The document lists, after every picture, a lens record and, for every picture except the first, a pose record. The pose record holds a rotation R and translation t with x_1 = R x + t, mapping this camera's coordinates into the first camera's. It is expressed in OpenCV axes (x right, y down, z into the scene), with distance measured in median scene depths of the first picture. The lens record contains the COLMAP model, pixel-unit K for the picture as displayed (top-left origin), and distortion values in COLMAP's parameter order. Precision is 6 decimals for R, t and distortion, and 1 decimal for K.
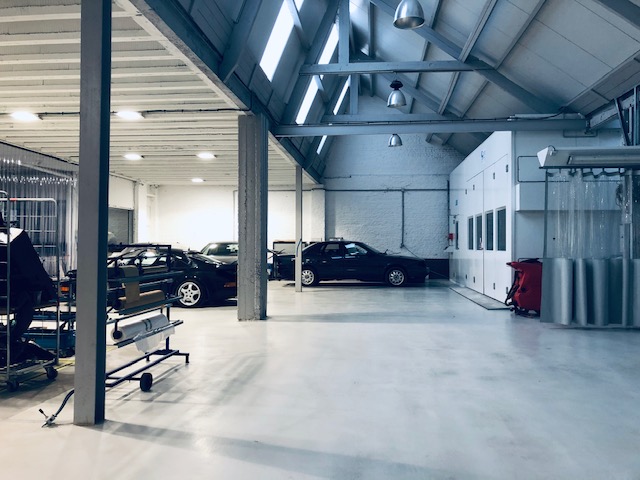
lens RADIAL K [[519.4, 0, 320.0], [0, 519.4, 240.0], [0, 0, 1]] dist [0.012241, 0.000455]
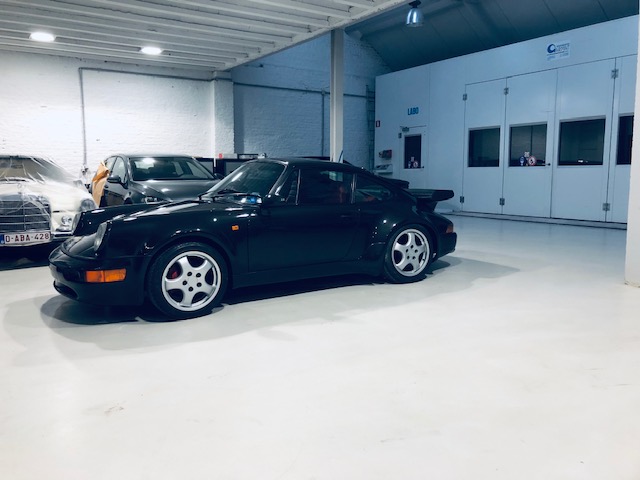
lens RADIAL K [[531.8, 0, 320.0], [0, 531.8, 240.0], [0, 0, 1]] dist [0.009862, -0.000615]
pose [[0.769319, -0.084708, 0.633224, -0.517479], [-0.004622, 0.990407, 0.138106, 0.016745], [-0.638848, -0.109174, 0.761547, 0.535075]]
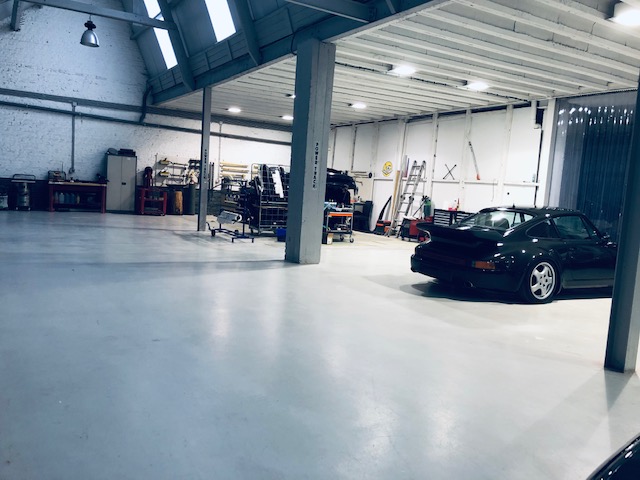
lens RADIAL K [[531.8, 0, 320.0], [0, 531.8, 240.0], [0, 0, 1]] dist [0.009862, -0.000615]
pose [[-0.813235, 0.009958, -0.581850, 0.279037], [-0.055954, 0.993883, 0.095215, 0.005456], [0.579239, 0.109988, -0.807703, 1.090447]]
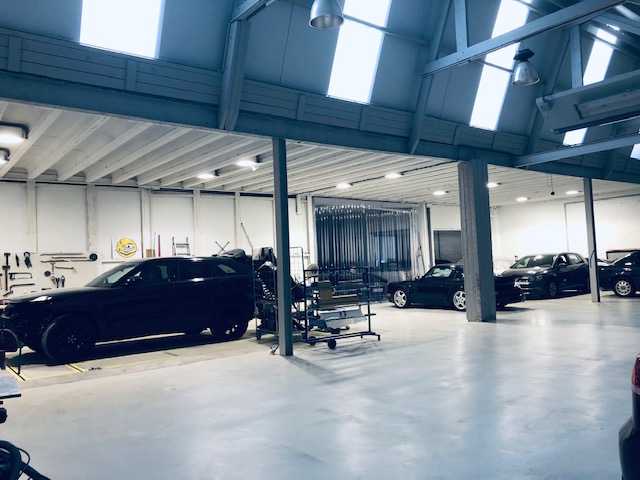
lens RADIAL K [[531.8, 0, 320.0], [0, 531.8, 240.0], [0, 0, 1]] dist [0.009862, -0.000615]
pose [[0.685109, -0.058408, -0.726095, 0.376402], [0.047425, 0.998242, -0.035552, -0.010718], [0.726895, -0.010078, 0.686675, -0.116584]]
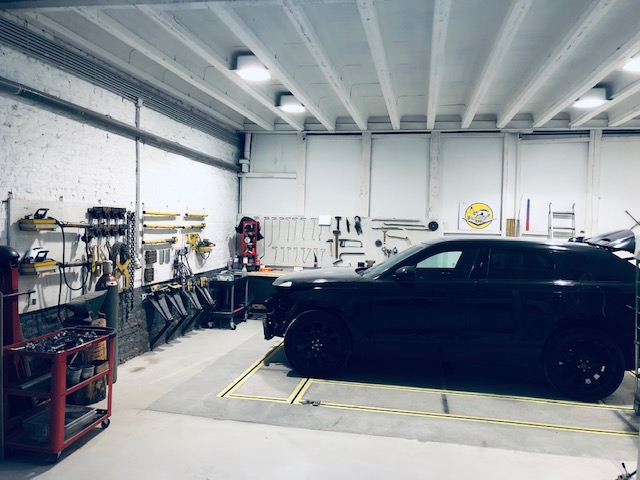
lens RADIAL K [[531.8, 0, 320.0], [0, 531.8, 240.0], [0, 0, 1]] dist [0.009862, -0.000615]
pose [[-0.095320, 0.044282, -0.994461, 0.183040], [-0.015069, 0.998831, 0.045921, -0.041530], [0.995333, 0.019363, -0.094541, 0.125402]]
